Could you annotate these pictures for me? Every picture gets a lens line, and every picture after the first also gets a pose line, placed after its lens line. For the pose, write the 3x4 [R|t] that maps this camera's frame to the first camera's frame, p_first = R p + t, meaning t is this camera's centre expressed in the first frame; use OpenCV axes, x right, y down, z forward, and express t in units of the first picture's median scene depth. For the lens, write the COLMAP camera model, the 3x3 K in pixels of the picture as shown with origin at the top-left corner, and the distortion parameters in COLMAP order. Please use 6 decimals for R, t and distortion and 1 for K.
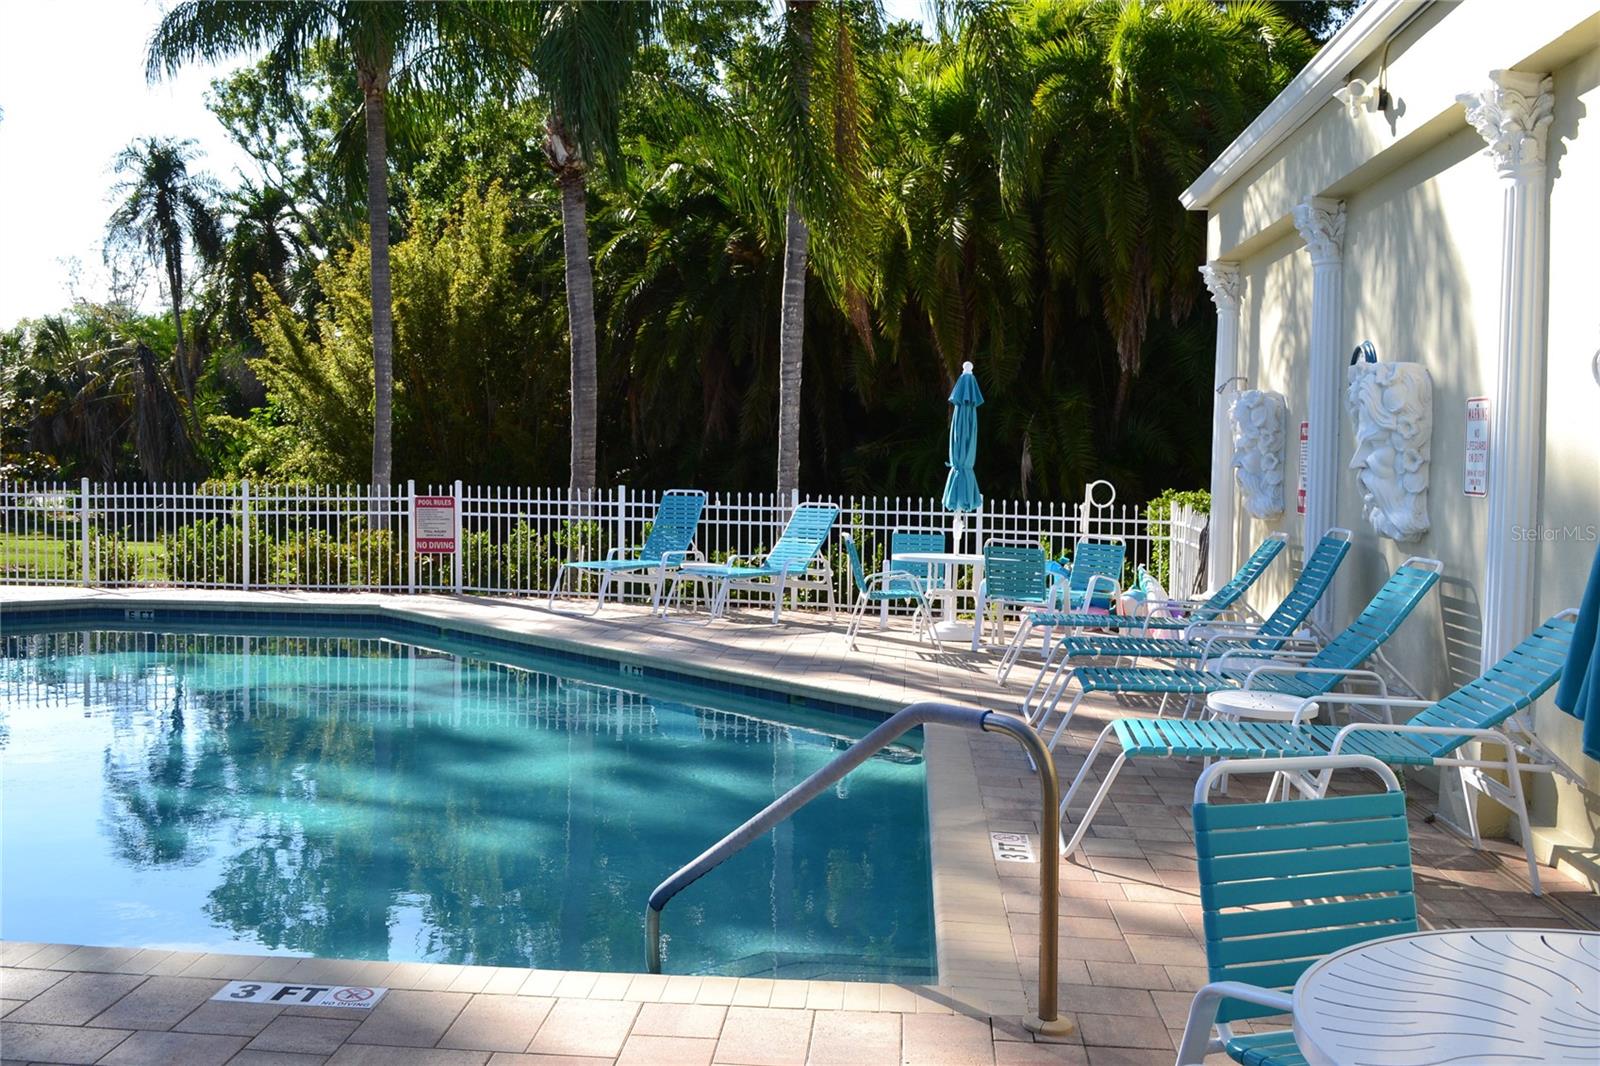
lens RADIAL K [[1570.9, 0, 800.0], [0, 1570.9, 533.0], [0, 0, 1]] dist [-0.071240, 0.006332]
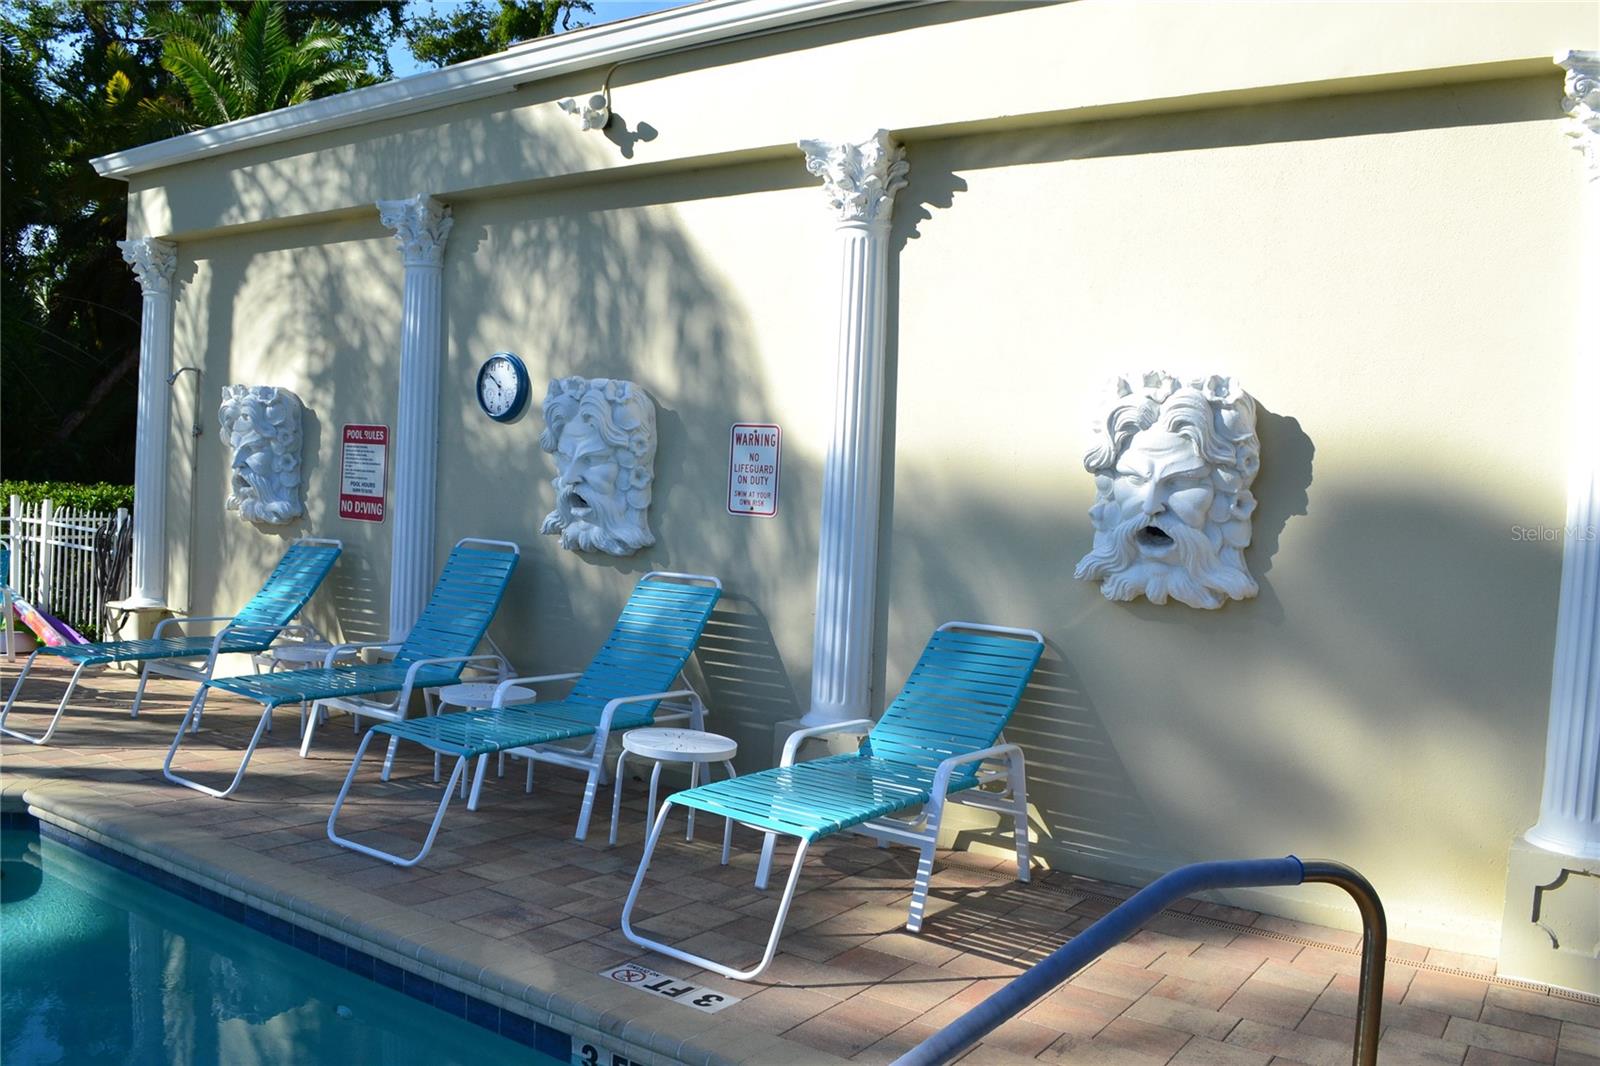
lens RADIAL K [[1275.2, 0, 800.0], [0, 1275.2, 533.0], [0, 0, 1]] dist [-0.085953, 0.015552]
pose [[0.497906, -0.027275, 0.866802, -0.287248], [0.002571, 0.999547, 0.029976, -0.035116], [-0.867227, -0.012697, 0.497751, 0.488456]]
